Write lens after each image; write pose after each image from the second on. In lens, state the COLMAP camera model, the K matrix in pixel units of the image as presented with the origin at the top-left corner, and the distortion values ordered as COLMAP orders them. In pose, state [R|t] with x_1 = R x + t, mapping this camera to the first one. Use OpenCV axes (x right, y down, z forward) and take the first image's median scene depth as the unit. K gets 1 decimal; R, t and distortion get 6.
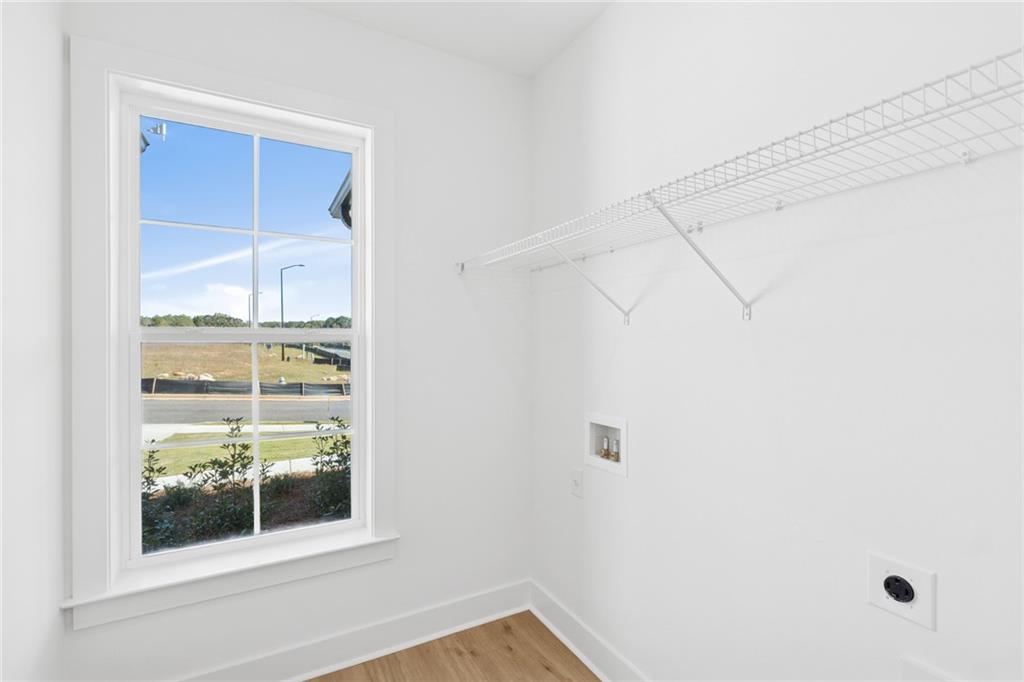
lens RADIAL K [[510.0, 0, 603.0], [0, 510.0, 345.9], [0, 0, 1]] dist [0.000293, 0.000718]
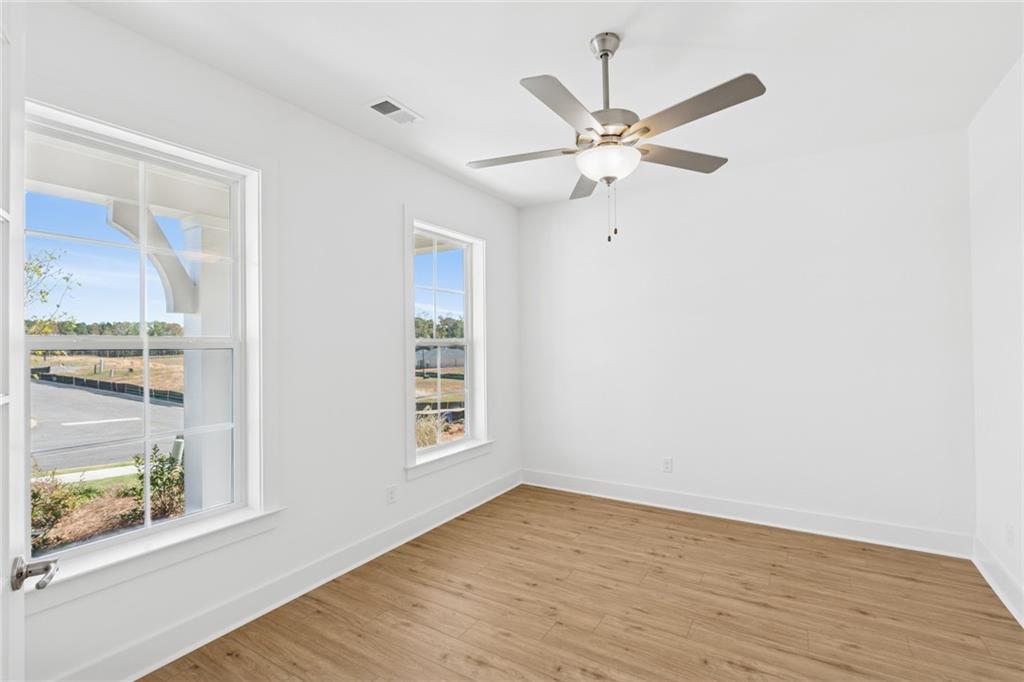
lens RADIAL K [[470.7, 0, 512.0], [0, 470.7, 341.0], [0, 0, 1]] dist [-0.000173, -0.000153]
pose [[0.912412, -0.014720, 0.409008, -0.367273], [0.020207, 0.999754, -0.009097, -0.001338], [-0.408774, 0.016565, 0.912485, -0.252130]]
